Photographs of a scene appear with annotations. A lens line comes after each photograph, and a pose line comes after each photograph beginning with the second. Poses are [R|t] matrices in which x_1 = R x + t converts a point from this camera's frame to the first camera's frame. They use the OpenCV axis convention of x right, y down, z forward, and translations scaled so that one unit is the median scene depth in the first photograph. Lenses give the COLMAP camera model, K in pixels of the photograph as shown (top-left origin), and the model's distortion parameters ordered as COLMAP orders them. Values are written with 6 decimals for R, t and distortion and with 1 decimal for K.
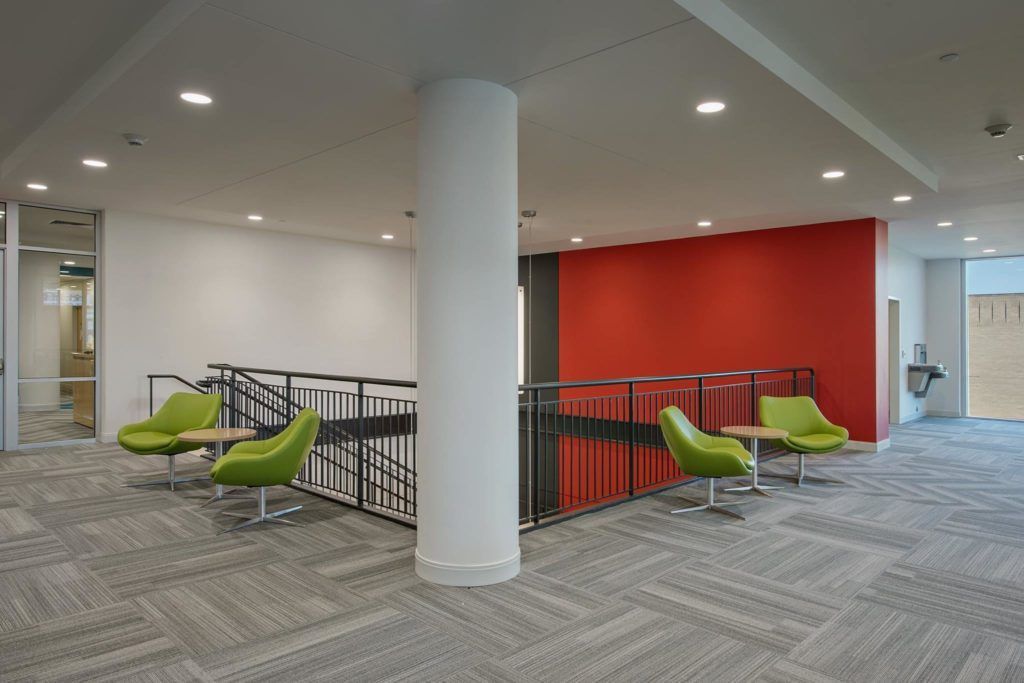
lens RADIAL K [[657.6, 0, 512.7], [0, 657.6, 339.0], [0, 0, 1]] dist [-0.000898, 0.001352]
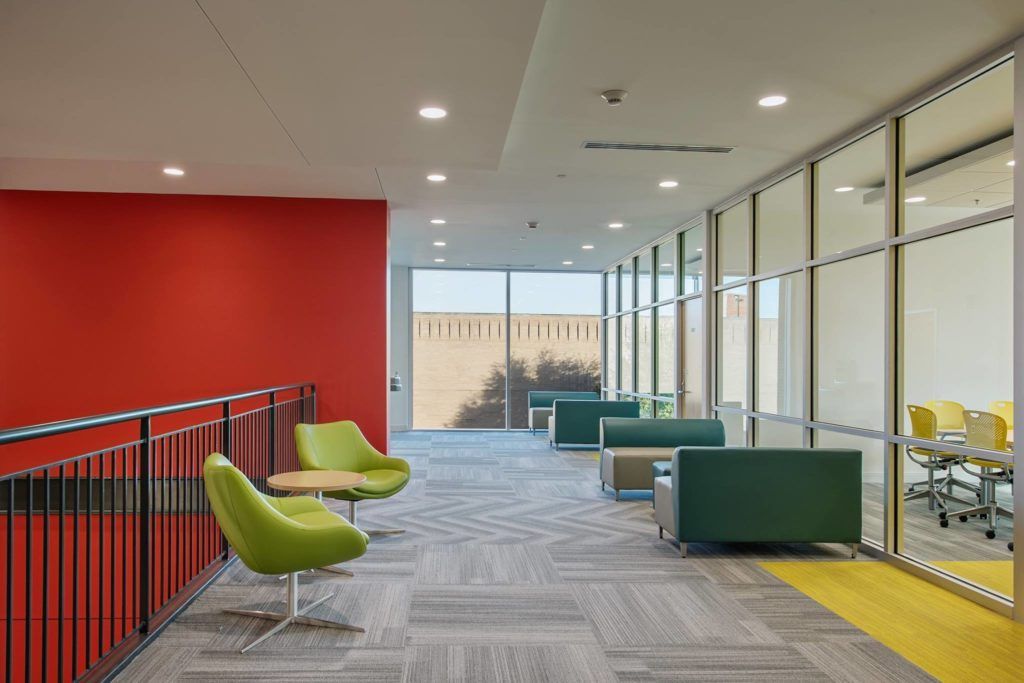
lens RADIAL K [[753.1, 0, 512.3], [0, 753.1, 351.3], [0, 0, 1]] dist [0.013301, 0.002311]
pose [[0.681242, 0.003576, 0.732050, -0.069131], [-0.002114, 0.999994, -0.002917, 0.016427], [-0.732055, 0.000440, 0.681245, 0.426049]]
